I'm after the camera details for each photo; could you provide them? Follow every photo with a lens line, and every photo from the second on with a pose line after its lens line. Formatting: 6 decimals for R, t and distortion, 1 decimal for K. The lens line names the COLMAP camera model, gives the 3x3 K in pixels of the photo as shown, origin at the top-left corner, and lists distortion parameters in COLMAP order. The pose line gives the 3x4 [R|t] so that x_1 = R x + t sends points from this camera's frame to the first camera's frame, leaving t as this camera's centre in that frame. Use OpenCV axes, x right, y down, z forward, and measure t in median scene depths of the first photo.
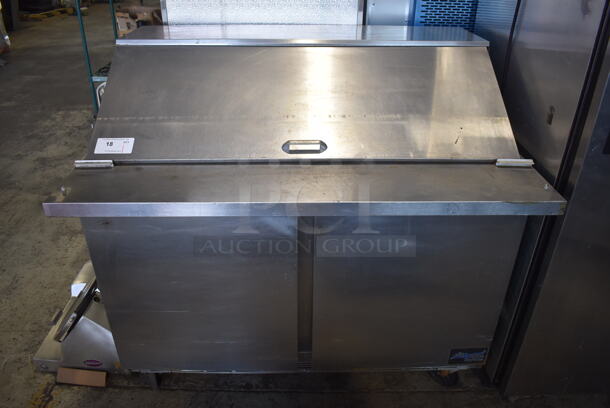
lens RADIAL K [[474.7, 0, 305.0], [0, 474.7, 204.0], [0, 0, 1]] dist [-0.079431, -0.003568]
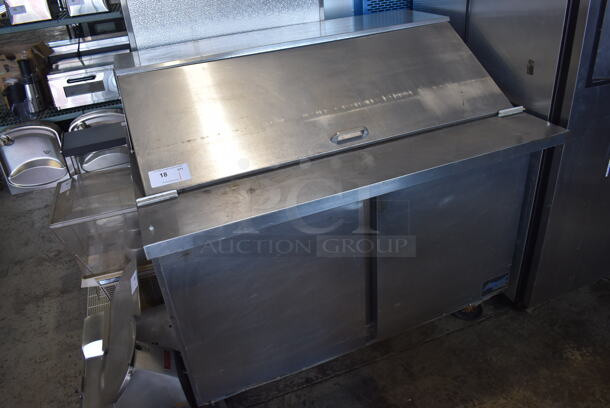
lens RADIAL K [[474.7, 0, 305.0], [0, 474.7, 204.0], [0, 0, 1]] dist [-0.079431, -0.003568]
pose [[0.931788, -0.249011, 0.264129, -0.334510], [0.249683, 0.967812, 0.031591, -0.022768], [-0.263494, 0.036512, 0.963970, -0.006170]]
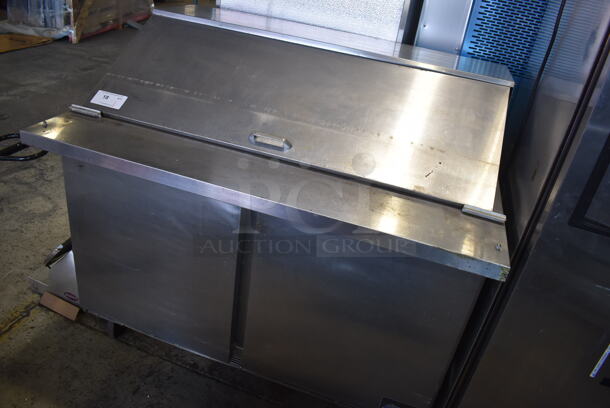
lens RADIAL K [[474.7, 0, 305.0], [0, 474.7, 204.0], [0, 0, 1]] dist [-0.079431, -0.003568]
pose [[0.939398, 0.263469, -0.219353, 0.254448], [-0.270820, 0.962623, -0.003586, -0.008703], [0.210209, 0.062774, 0.975639, 0.046920]]
